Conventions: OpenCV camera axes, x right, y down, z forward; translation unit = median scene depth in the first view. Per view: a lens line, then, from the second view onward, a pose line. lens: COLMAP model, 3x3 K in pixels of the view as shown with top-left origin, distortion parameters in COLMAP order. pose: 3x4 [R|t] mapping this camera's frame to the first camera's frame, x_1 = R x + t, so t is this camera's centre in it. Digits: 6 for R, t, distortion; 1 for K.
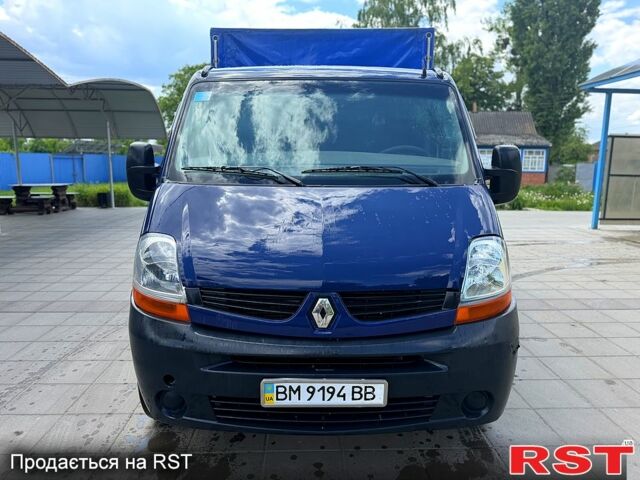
lens RADIAL K [[485.1, 0, 318.6], [0, 485.1, 238.4], [0, 0, 1]] dist [0.003977, -0.000283]
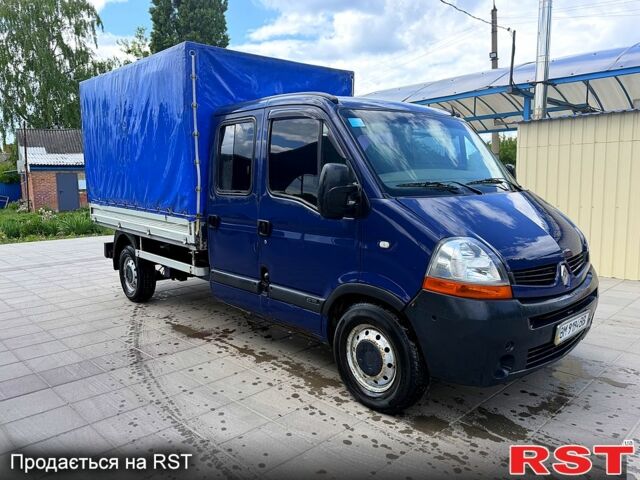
lens RADIAL K [[485.1, 0, 322.5], [0, 485.1, 240.3], [0, 0, 1]] dist [0.003977, -0.000283]
pose [[0.745781, -0.102426, 0.658270, -0.710512], [0.127481, 0.991792, 0.009892, -0.029659], [-0.653880, 0.076540, 0.752717, 0.156718]]
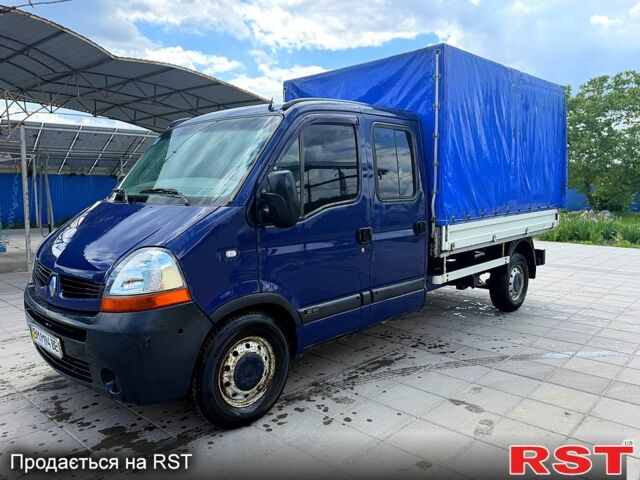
lens RADIAL K [[485.1, 0, 319.0], [0, 485.1, 237.6], [0, 0, 1]] dist [0.003977, -0.000283]
pose [[0.714305, 0.062657, -0.697024, 0.755412], [-0.106820, 0.994075, -0.020109, -0.024515], [0.691635, 0.088820, 0.716765, 0.220386]]
